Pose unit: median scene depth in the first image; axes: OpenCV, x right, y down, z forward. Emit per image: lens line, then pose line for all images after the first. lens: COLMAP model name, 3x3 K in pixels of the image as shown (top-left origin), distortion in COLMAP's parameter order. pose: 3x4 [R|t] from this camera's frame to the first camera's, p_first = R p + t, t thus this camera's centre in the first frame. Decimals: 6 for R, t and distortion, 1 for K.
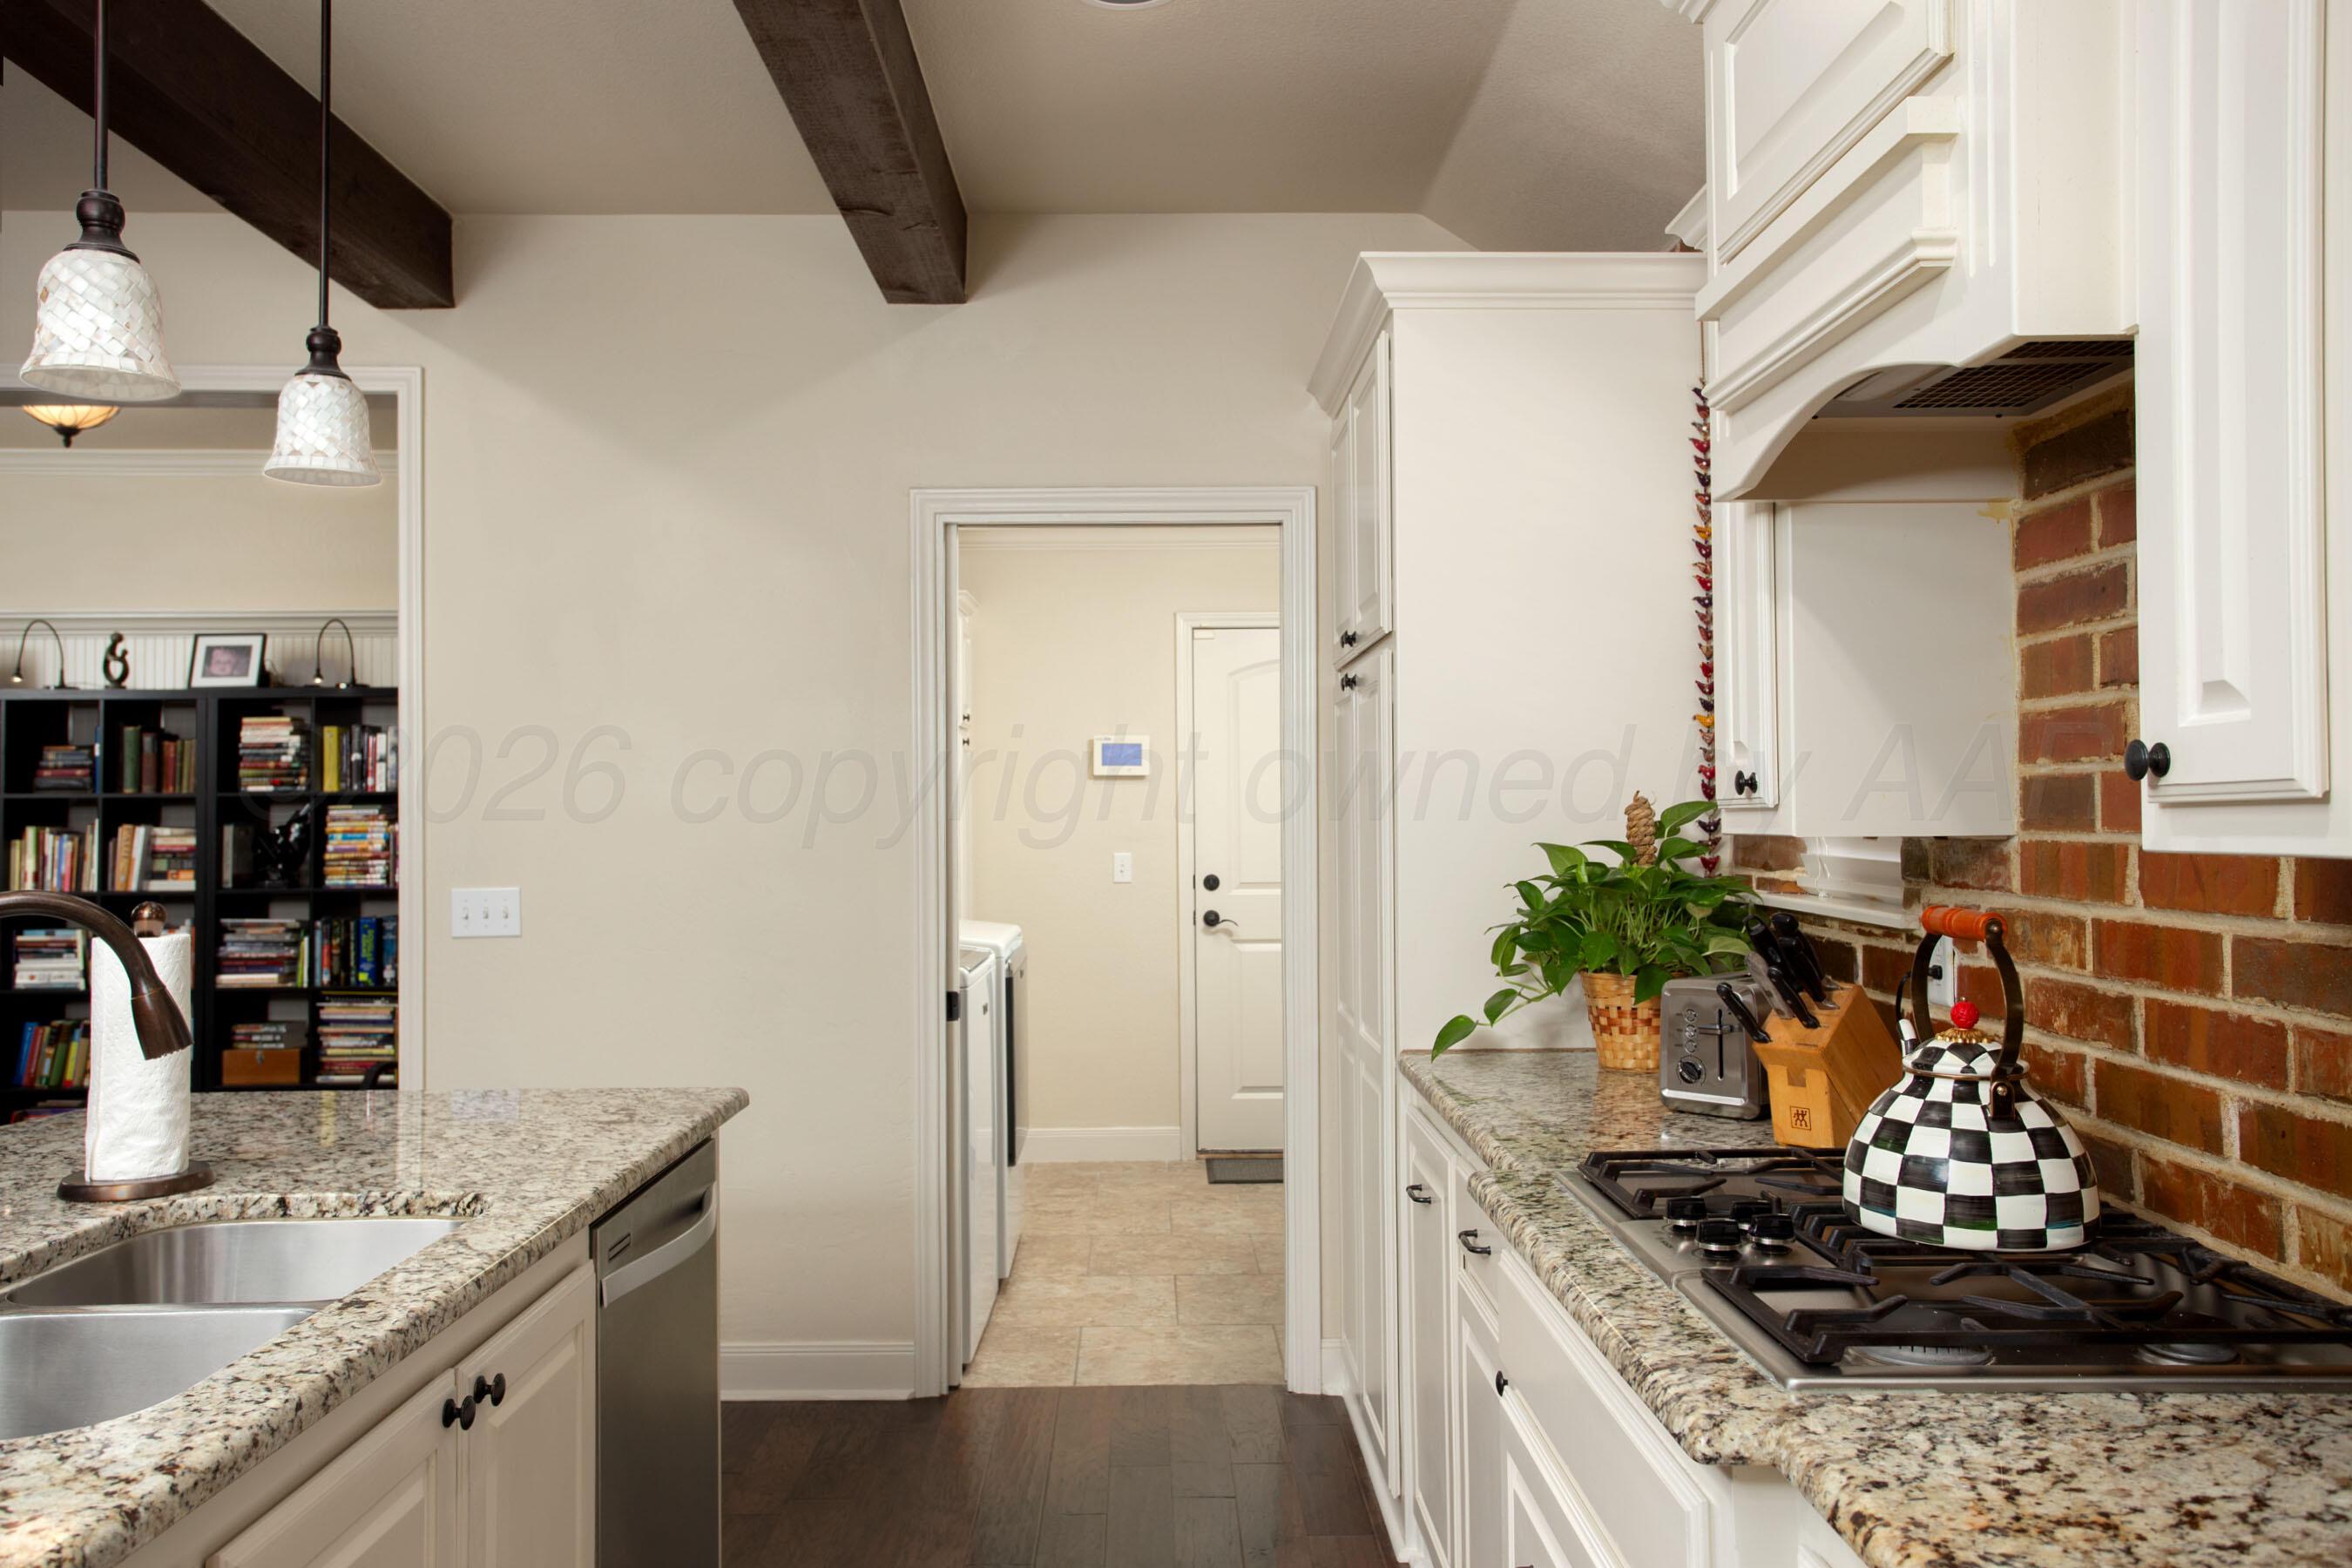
lens RADIAL K [[1910.2, 0, 1172.6], [0, 1910.2, 787.4], [0, 0, 1]] dist [-0.004190, -0.000165]
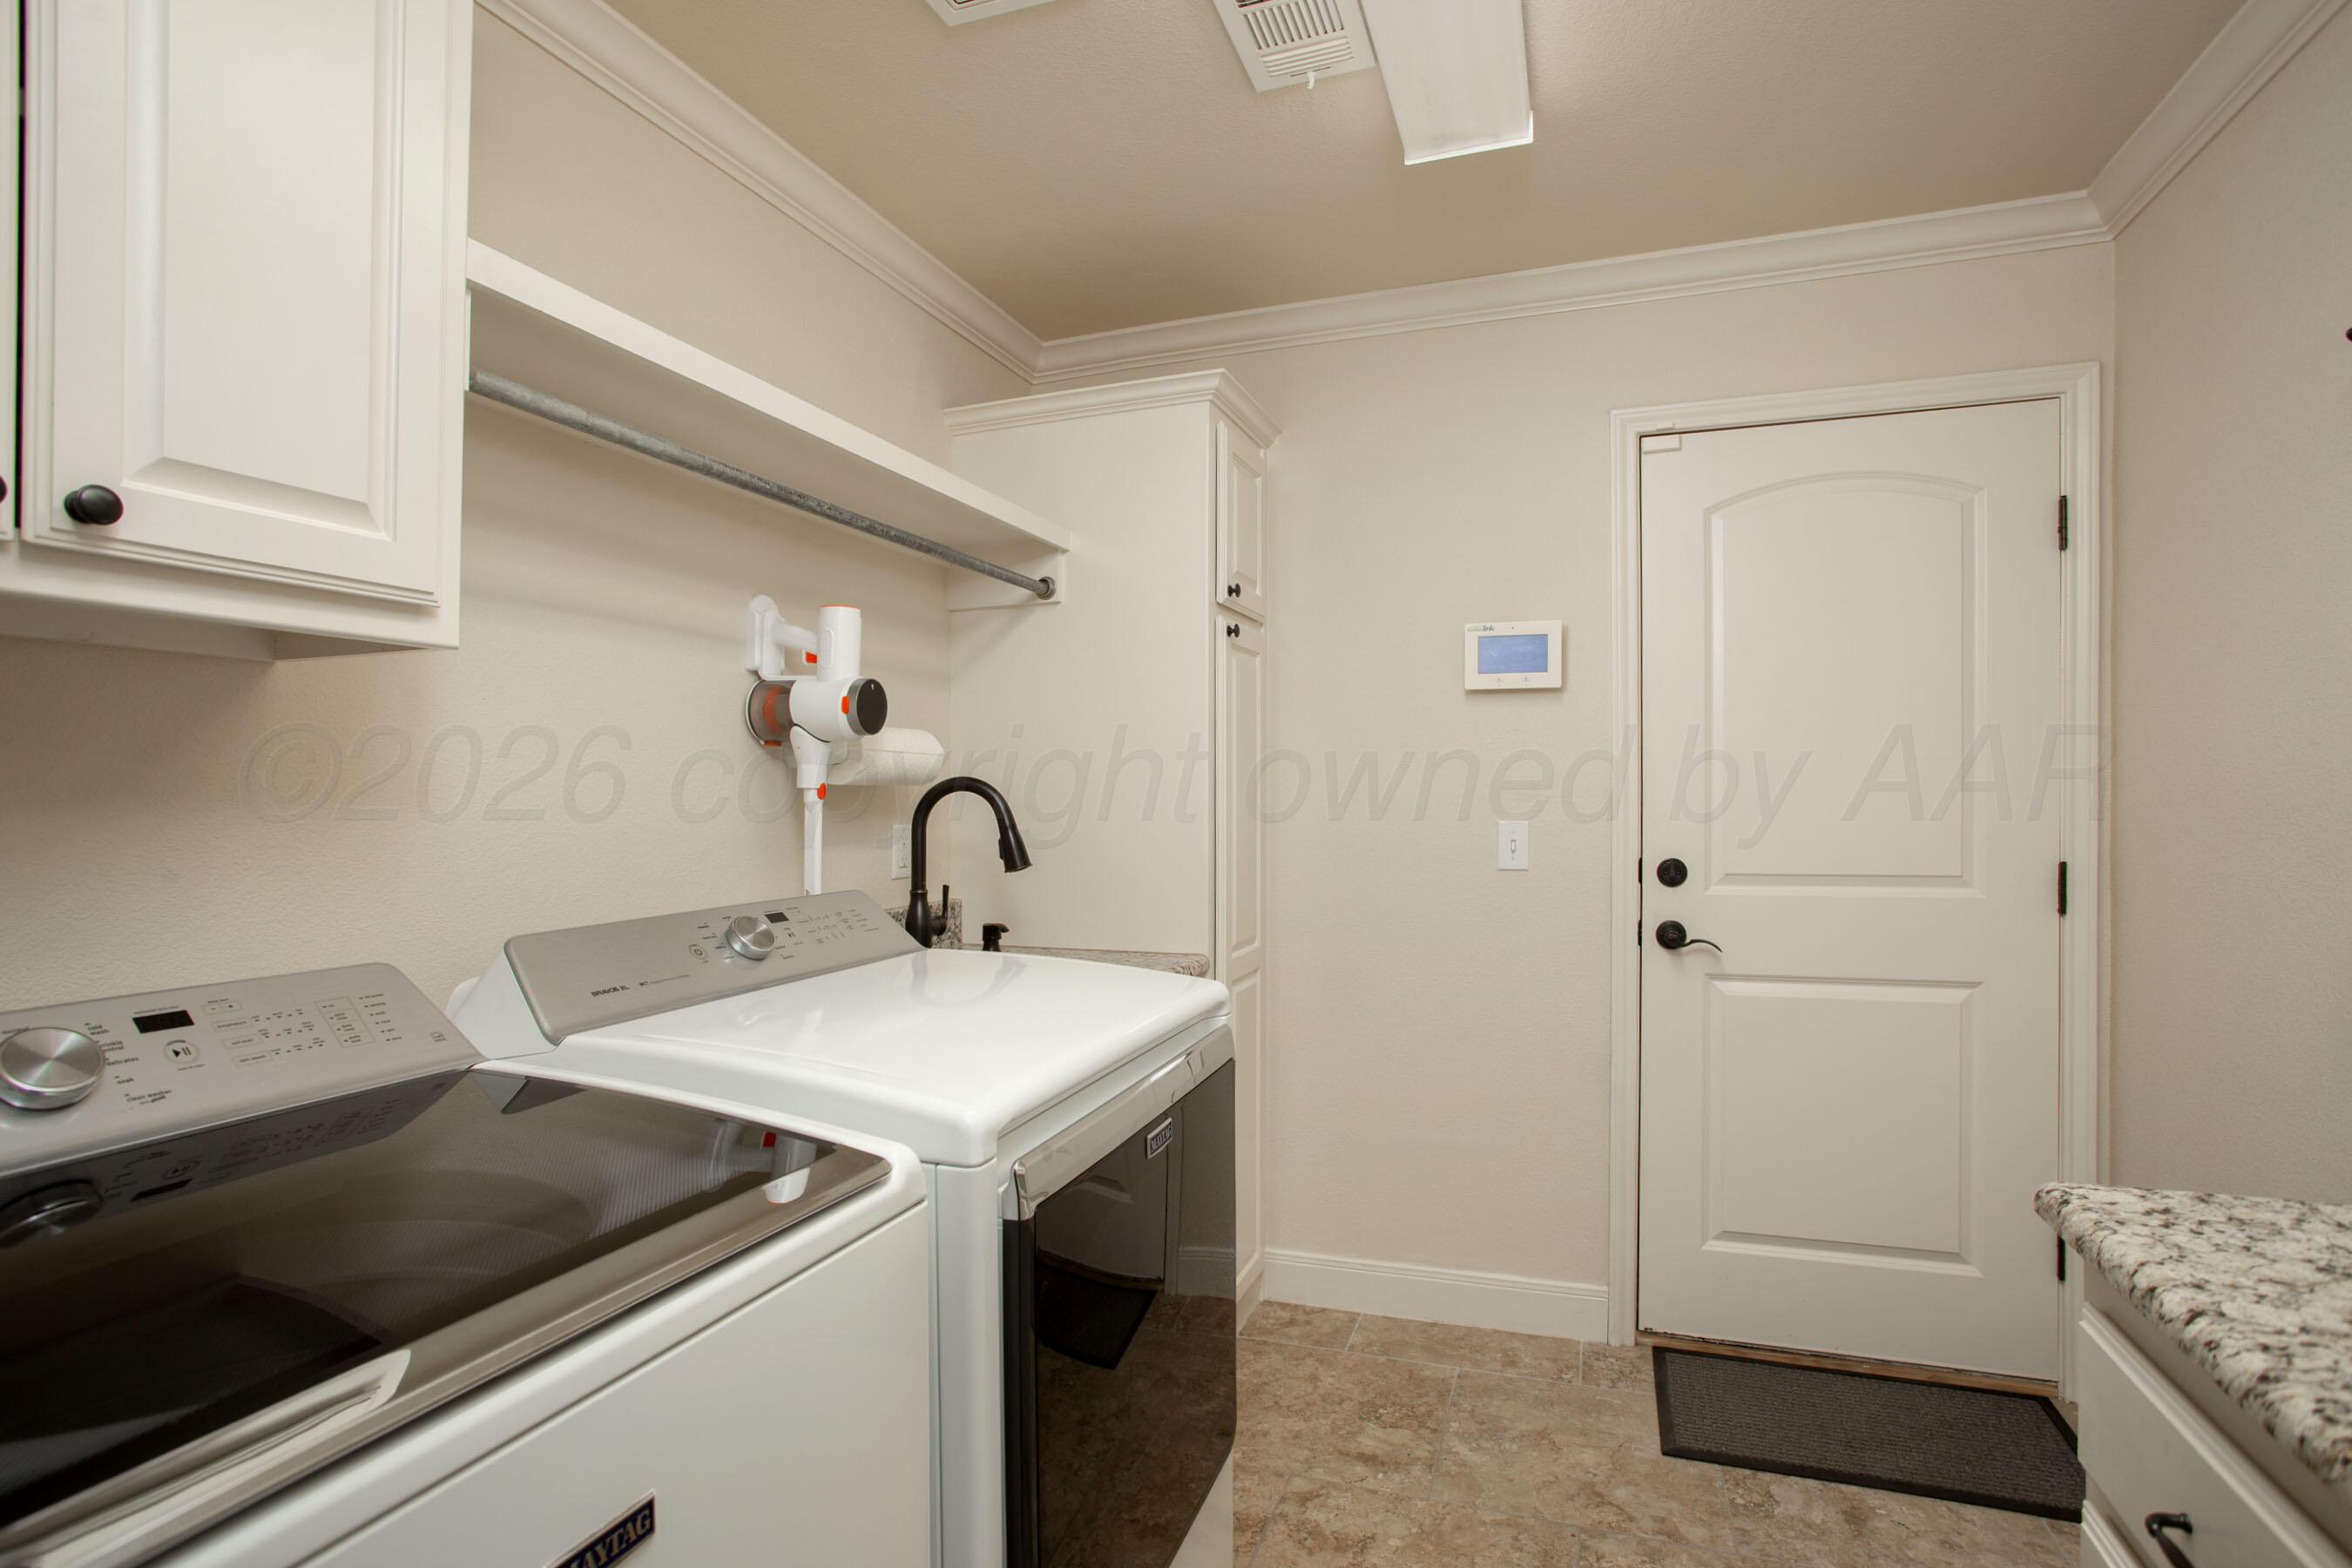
lens RADIAL K [[1170.5, 0, 1182.2], [0, 1170.5, 790.4], [0, 0, 1]] dist [-0.042327, 0.014611]
pose [[0.937188, 0.007916, -0.348735, 0.005255], [-0.003994, 0.999920, 0.011964, 0.026280], [0.348802, -0.009819, 0.937145, 0.759886]]
